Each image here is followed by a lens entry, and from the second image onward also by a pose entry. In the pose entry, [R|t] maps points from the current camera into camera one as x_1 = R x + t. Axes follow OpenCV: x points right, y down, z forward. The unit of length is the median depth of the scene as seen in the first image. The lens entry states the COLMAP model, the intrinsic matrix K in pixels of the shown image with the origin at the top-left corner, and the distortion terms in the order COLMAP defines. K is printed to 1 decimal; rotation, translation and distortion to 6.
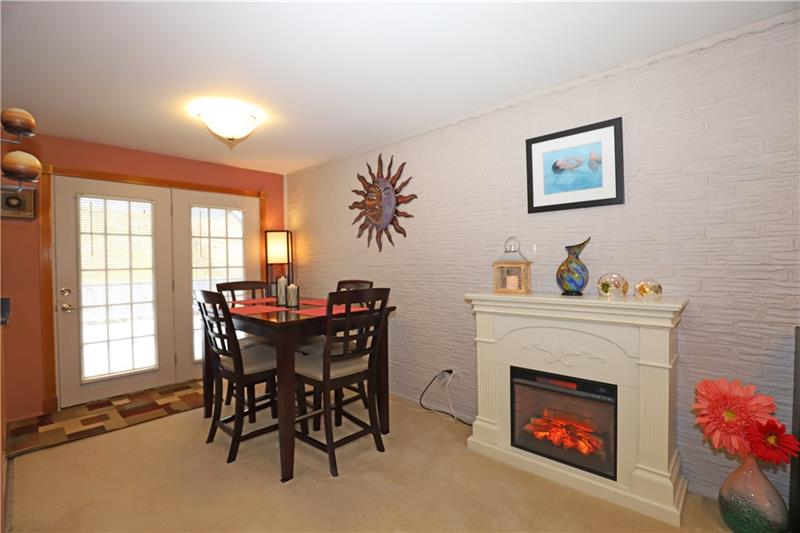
lens RADIAL K [[368.2, 0, 404.0], [0, 368.2, 264.4], [0, 0, 1]] dist [-0.028057, 0.004909]
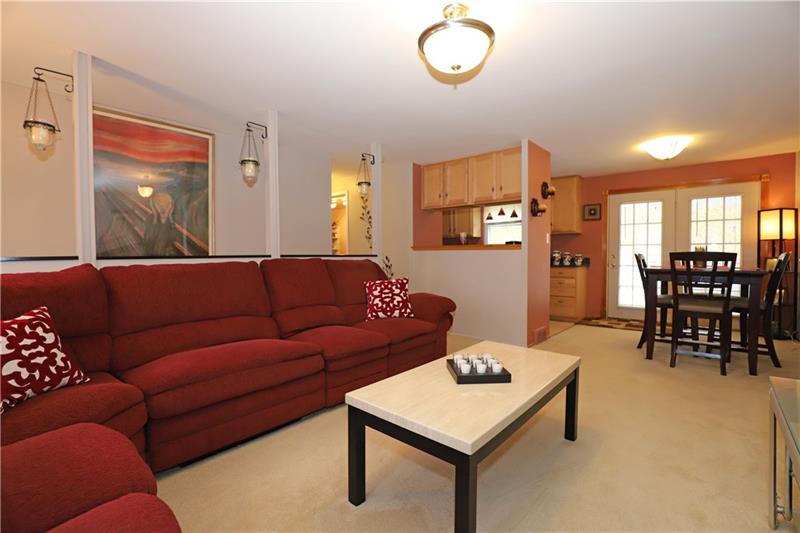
lens RADIAL K [[368.2, 0, 401.5], [0, 368.2, 265.4], [0, 0, 1]] dist [-0.028057, 0.004909]
pose [[0.038137, 0.043258, -0.998336, 0.906095], [-0.008740, 0.999039, 0.042954, 0.049764], [0.999234, 0.007087, 0.038478, -0.170227]]
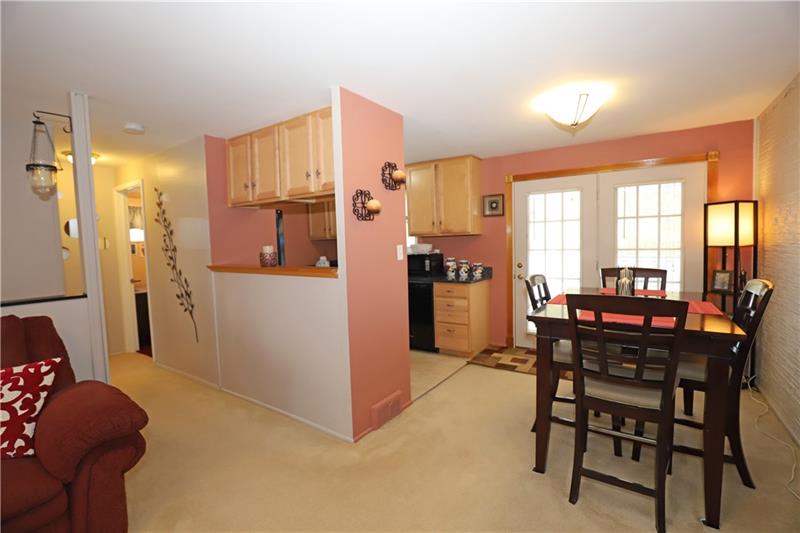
lens RADIAL K [[368.2, 0, 399.8], [0, 368.2, 264.3], [0, 0, 1]] dist [-0.028057, 0.004909]
pose [[0.152649, 0.072109, -0.985646, 0.381146], [0.013280, 0.997095, 0.075003, -0.039942], [0.988191, -0.024538, 0.151248, 0.321320]]
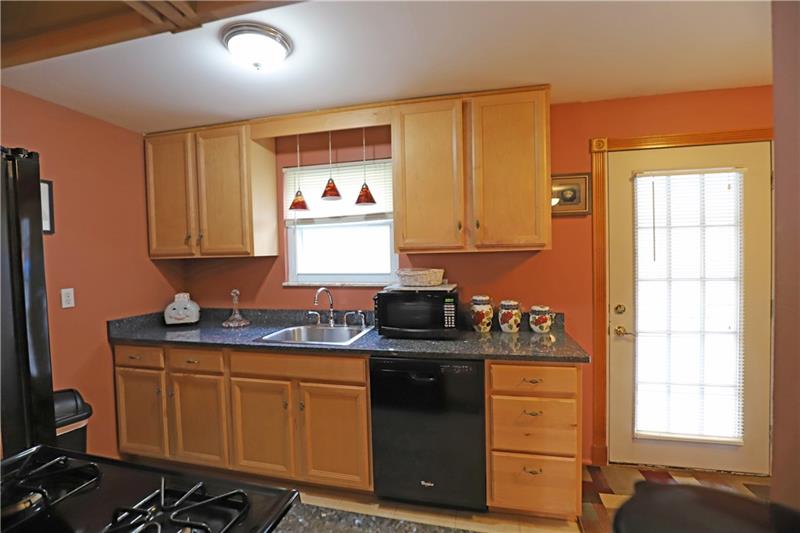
lens RADIAL K [[368.2, 0, 400.0], [0, 368.2, 267.9], [0, 0, 1]] dist [-0.028057, 0.004909]
pose [[0.493465, 0.025747, -0.869384, -0.506143], [0.005153, 0.999458, 0.032524, -0.034396], [0.869750, -0.020529, 0.493065, 0.242527]]
